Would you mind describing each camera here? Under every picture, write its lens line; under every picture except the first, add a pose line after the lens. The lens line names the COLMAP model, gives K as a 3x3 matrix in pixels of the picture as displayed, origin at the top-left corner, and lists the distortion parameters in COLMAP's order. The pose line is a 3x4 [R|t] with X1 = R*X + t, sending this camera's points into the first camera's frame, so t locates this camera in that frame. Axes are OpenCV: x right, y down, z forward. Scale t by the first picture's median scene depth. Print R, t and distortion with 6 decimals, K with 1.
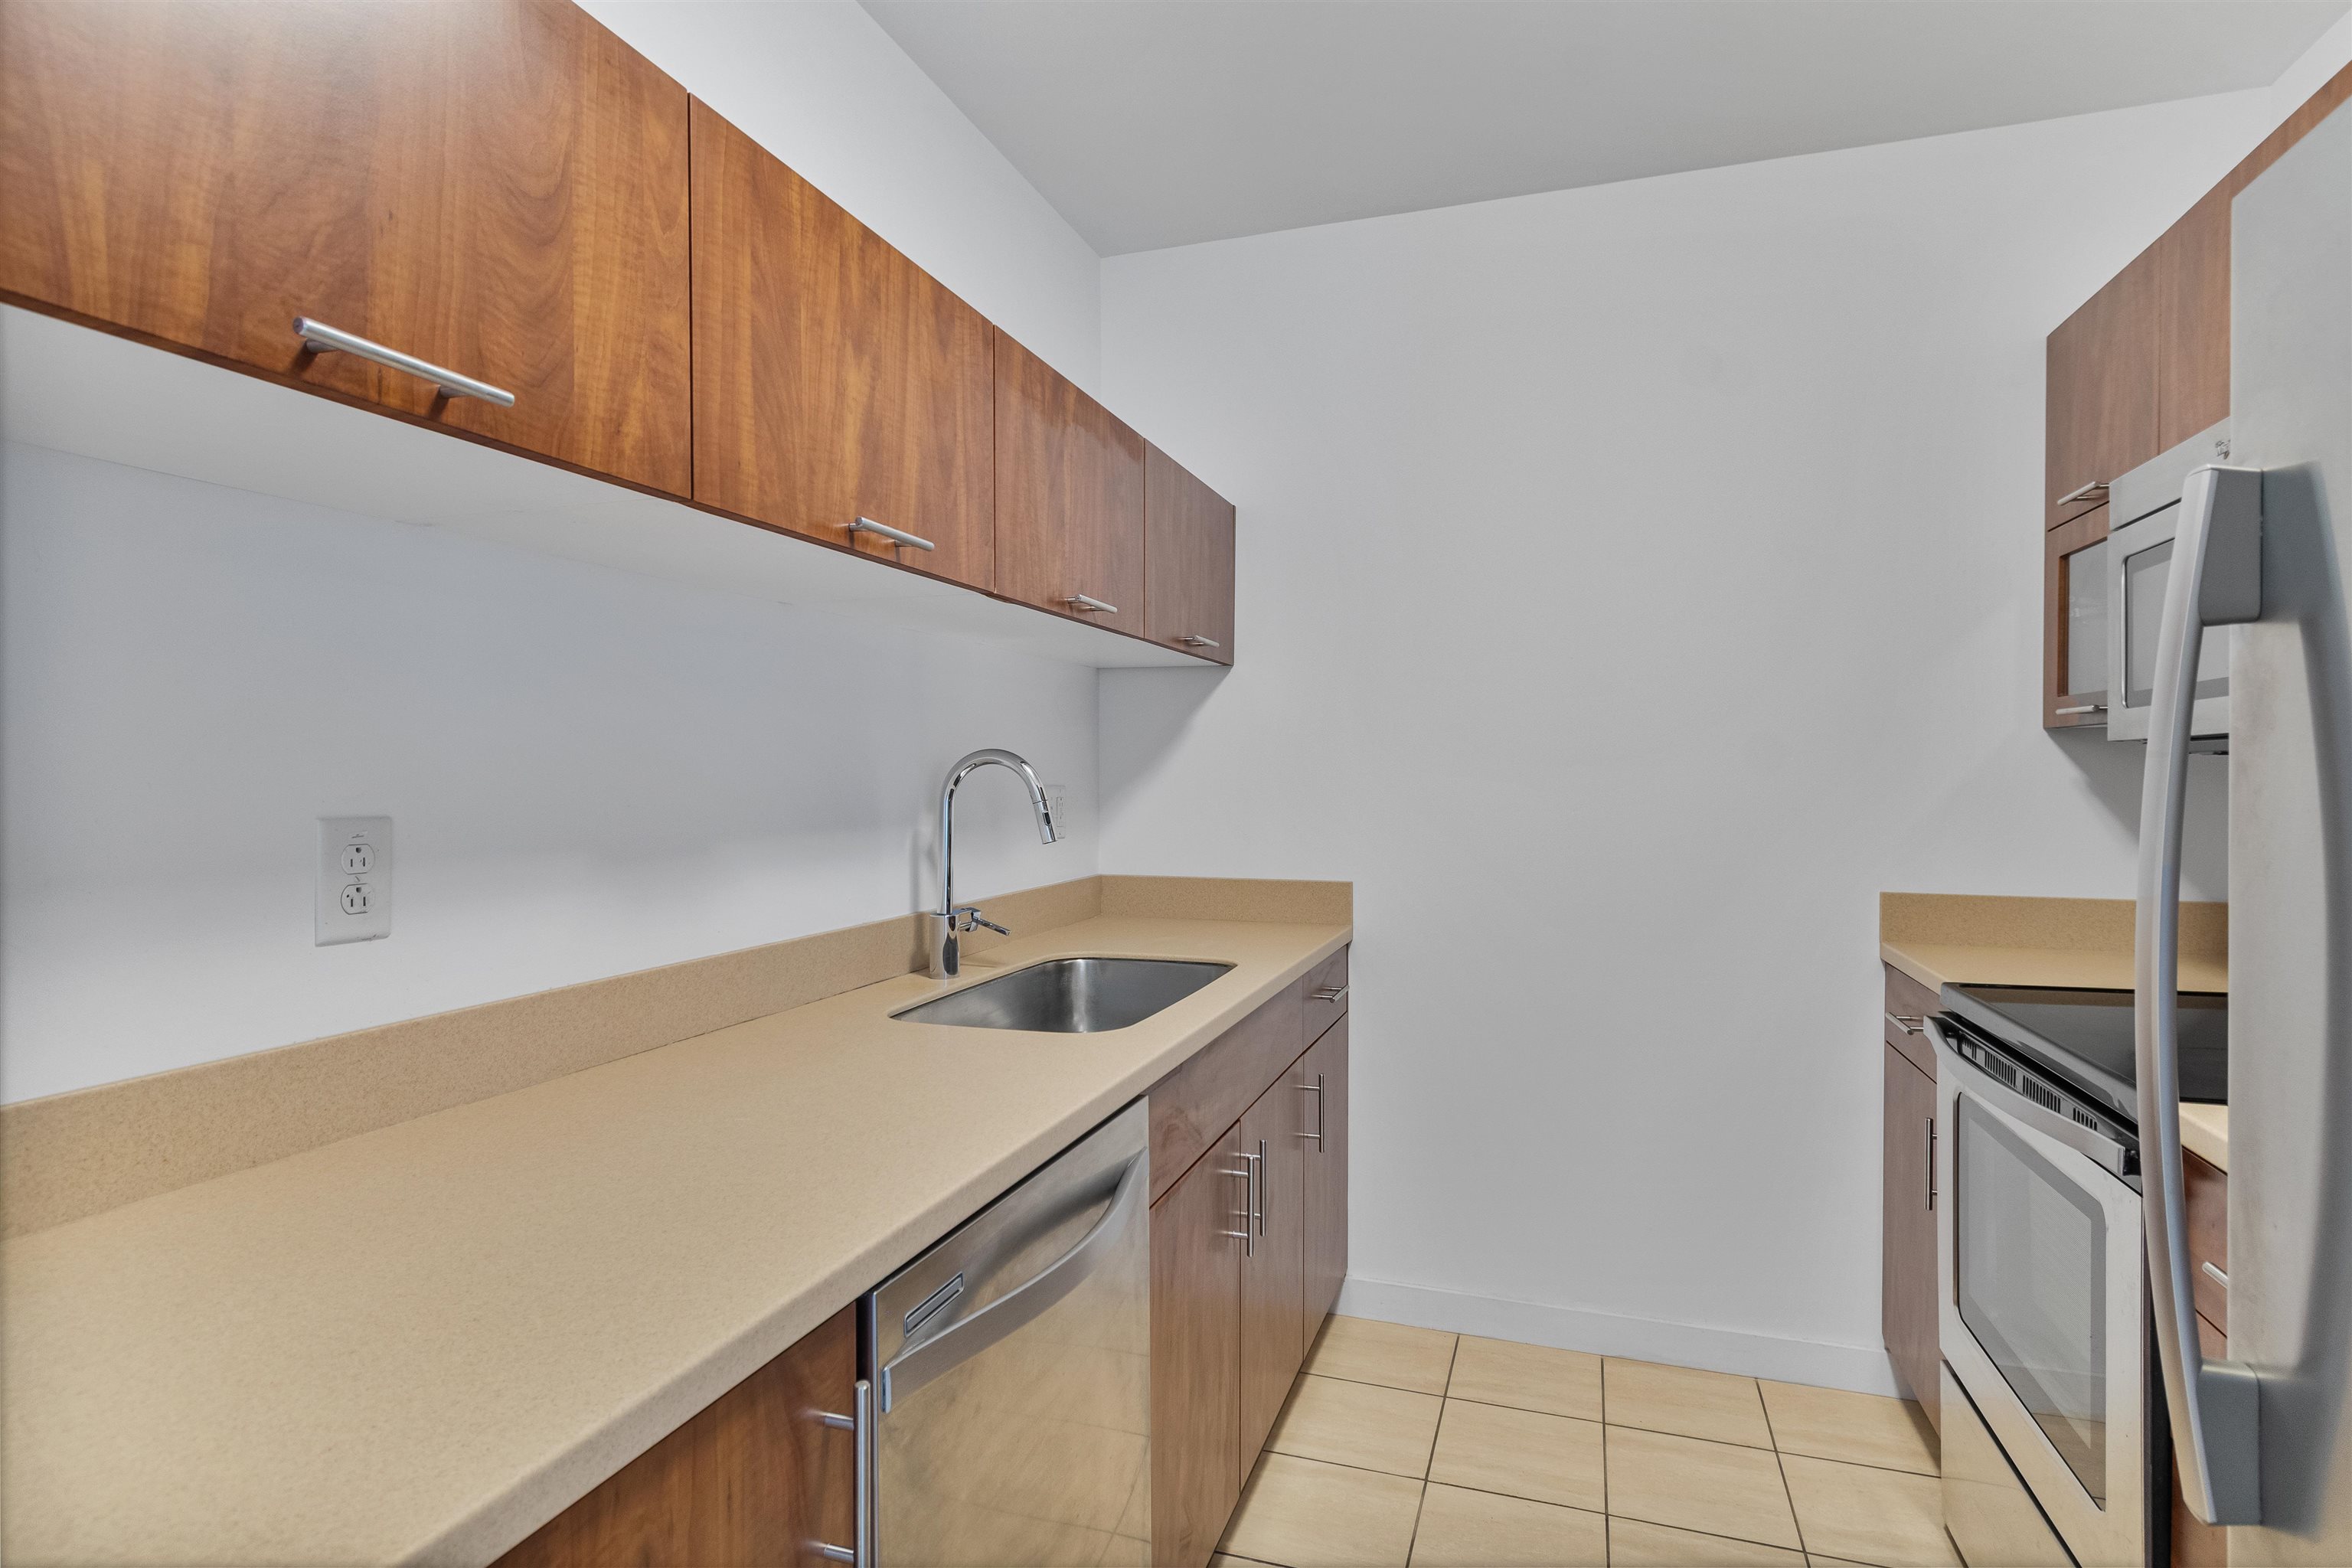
lens RADIAL K [[1195.2, 0, 1176.0], [0, 1195.2, 784.0], [0, 0, 1]] dist [0.019512, -0.000082]
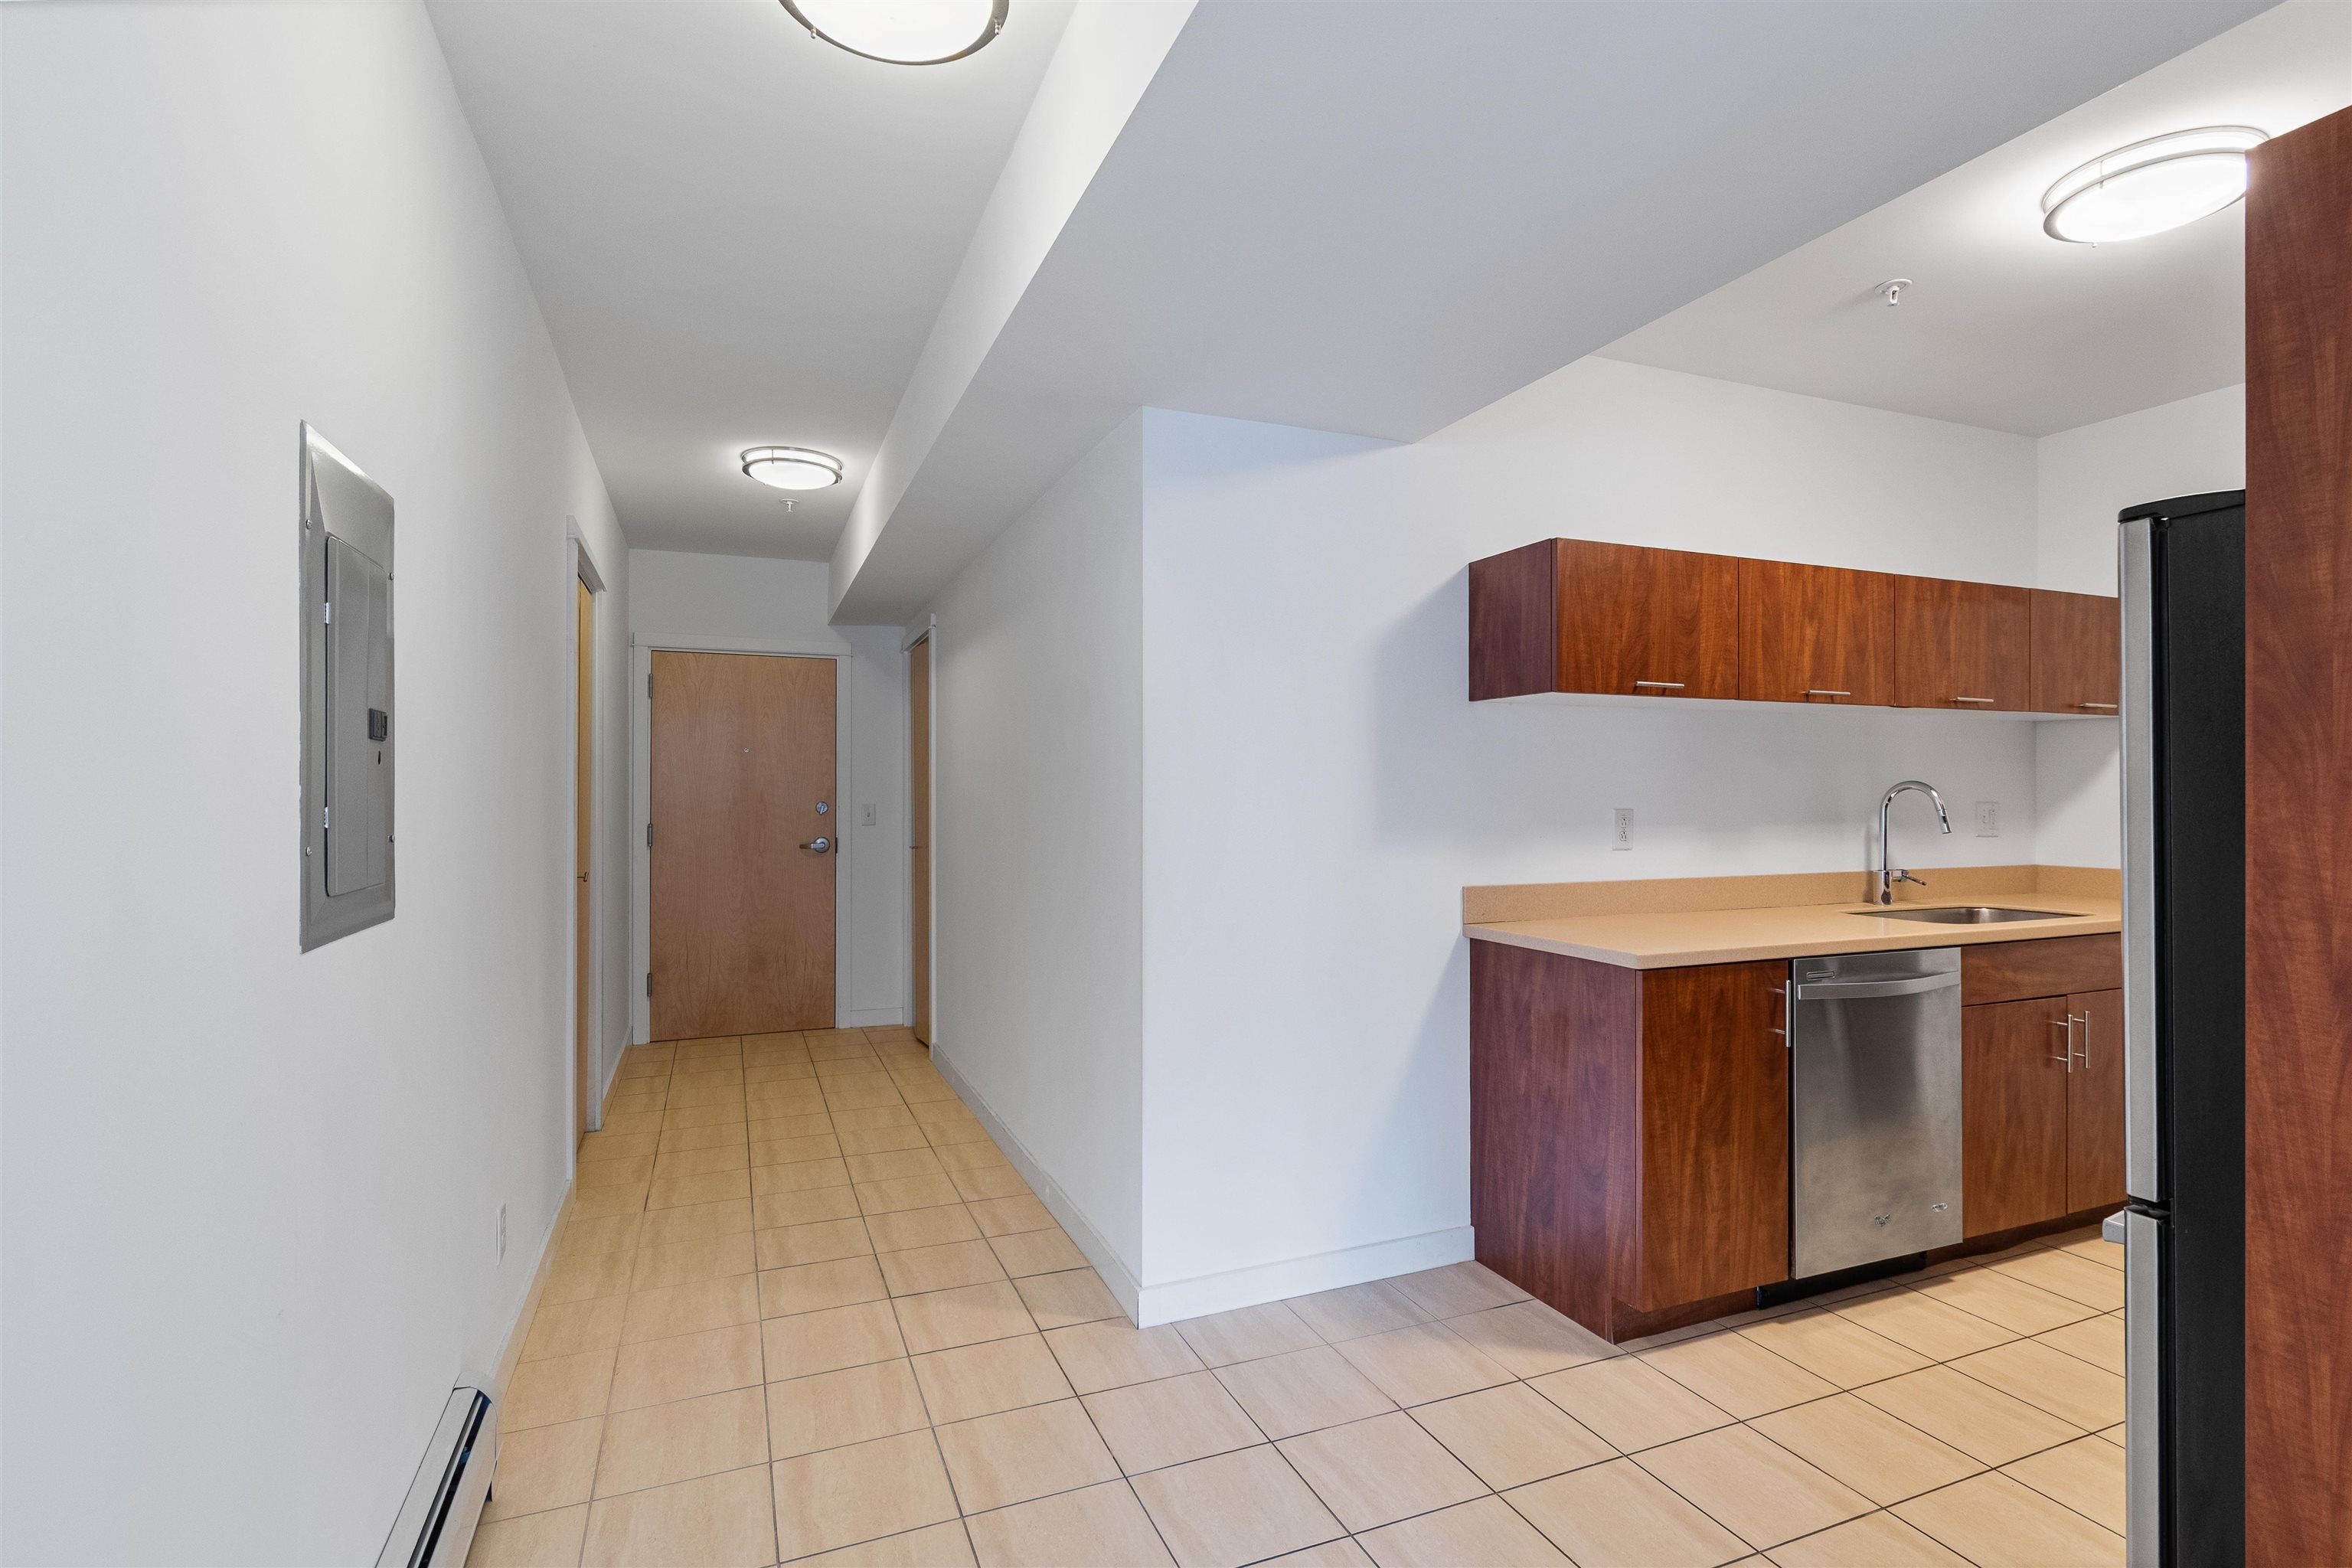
lens RADIAL K [[1128.8, 0, 1176.0], [0, 1128.8, 784.0], [0, 0, 1]] dist [-0.002042, 0.000012]
pose [[0.652760, -0.000800, -0.757564, 0.601449], [-0.009169, 0.999918, -0.008956, 0.001568], [0.757509, 0.012792, 0.652699, -1.400918]]
